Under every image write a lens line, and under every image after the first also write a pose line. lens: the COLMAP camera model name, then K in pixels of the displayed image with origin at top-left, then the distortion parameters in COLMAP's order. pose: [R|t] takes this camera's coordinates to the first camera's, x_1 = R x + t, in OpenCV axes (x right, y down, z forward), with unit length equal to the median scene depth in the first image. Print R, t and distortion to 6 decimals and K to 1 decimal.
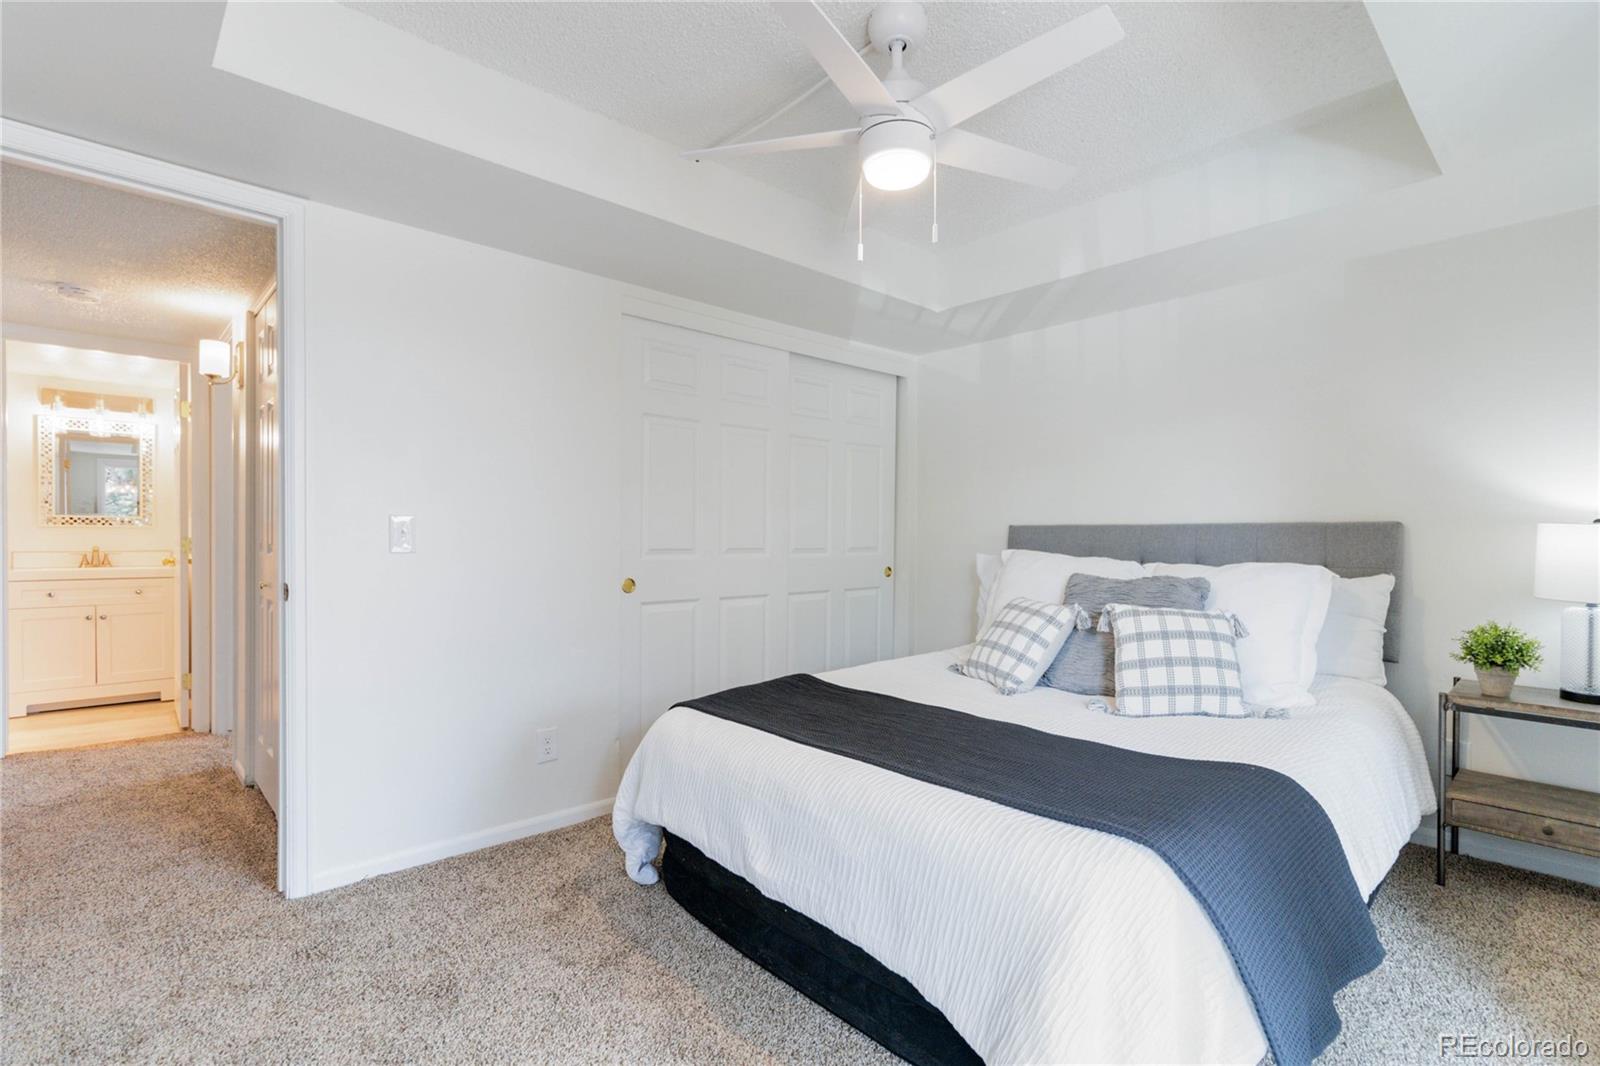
lens RADIAL K [[734.8, 0, 809.4], [0, 734.8, 539.8], [0, 0, 1]] dist [0.001727, 0.001053]
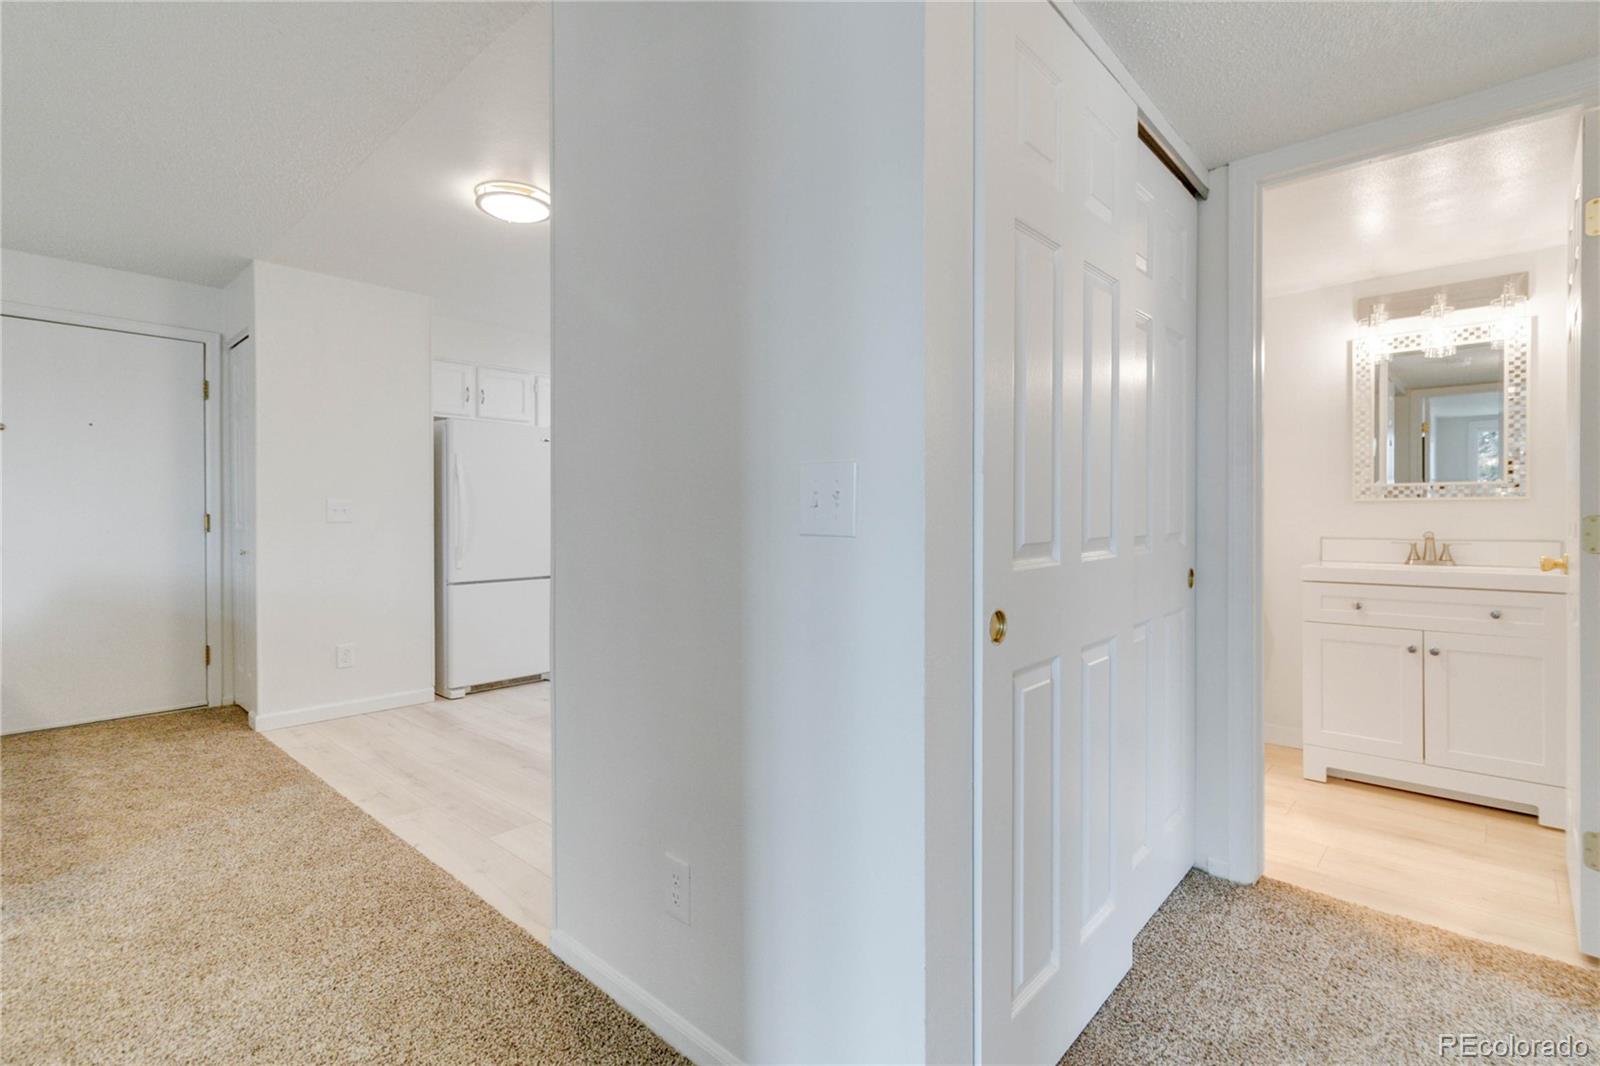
lens RADIAL K [[734.8, 0, 806.0], [0, 734.8, 525.8], [0, 0, 1]] dist [0.001727, 0.001053]
pose [[0.054551, 0.007318, -0.998484, -0.366234], [0.000367, 0.999973, 0.007349, -0.000475], [0.998511, -0.000768, 0.054547, 0.427626]]
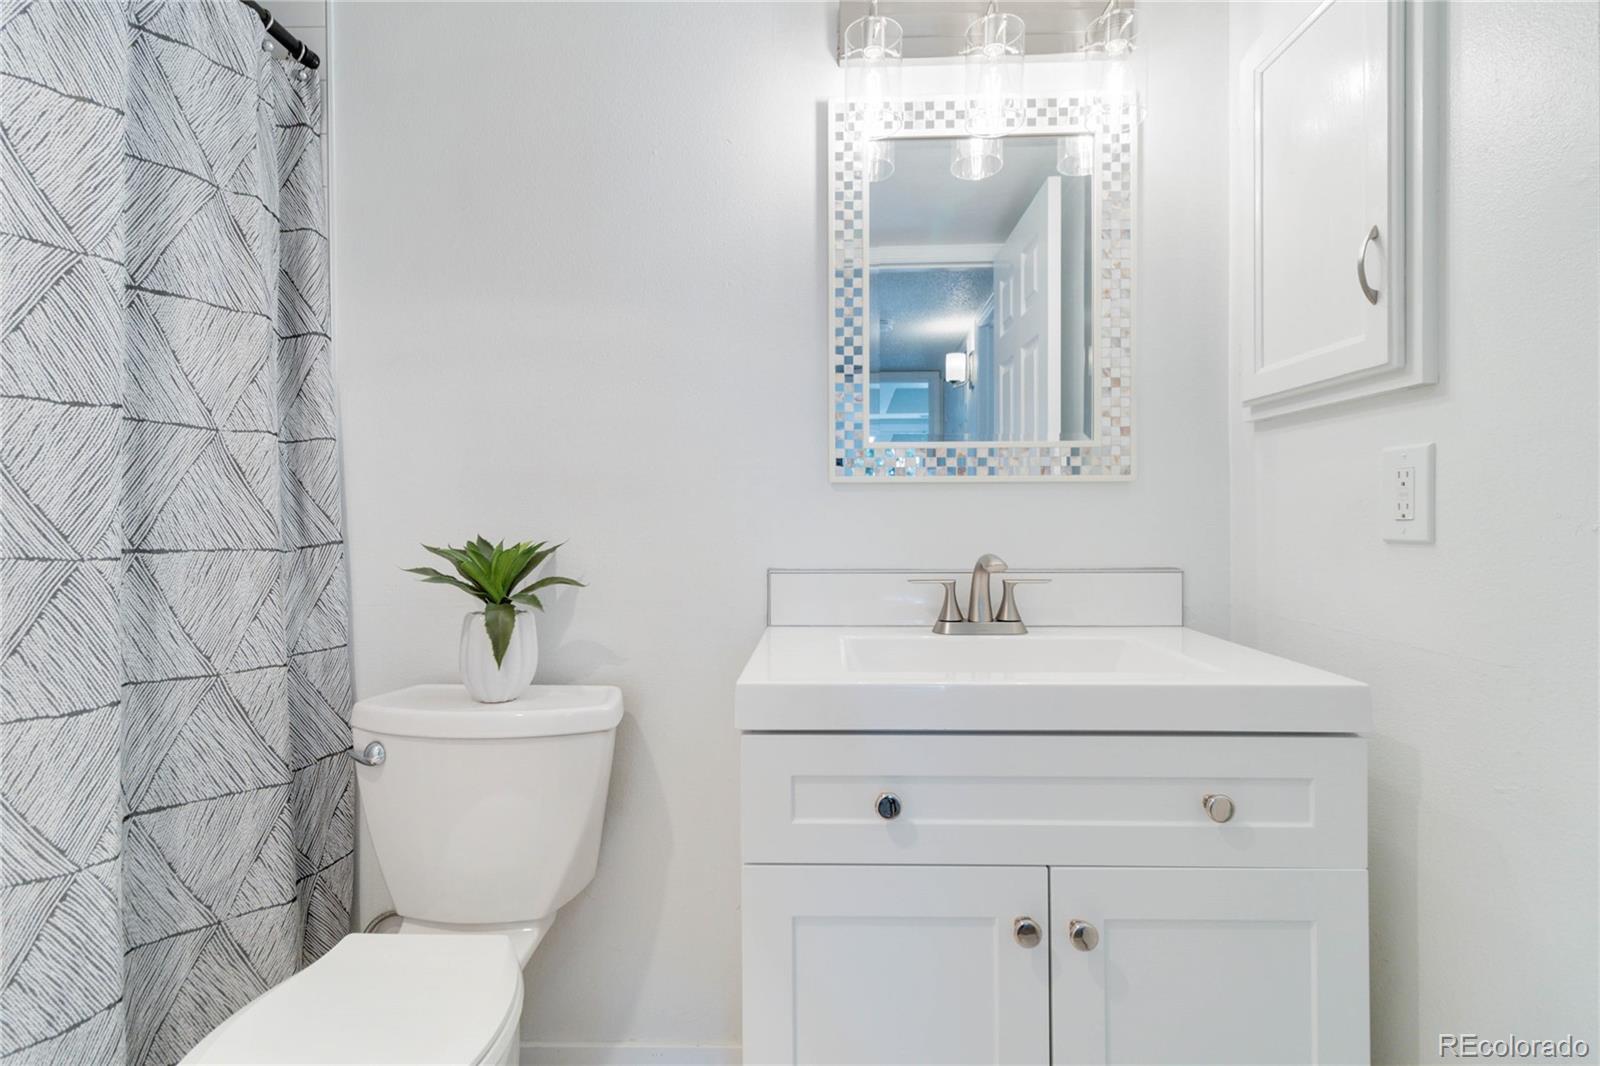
lens RADIAL K [[734.8, 0, 802.5], [0, 734.8, 531.7], [0, 0, 1]] dist [0.001727, 0.001053]
pose [[0.685605, -0.006092, -0.727949, -0.800240], [0.006803, 0.999975, -0.001960, 0.000835], [0.727942, -0.003609, 0.685629, 0.752417]]
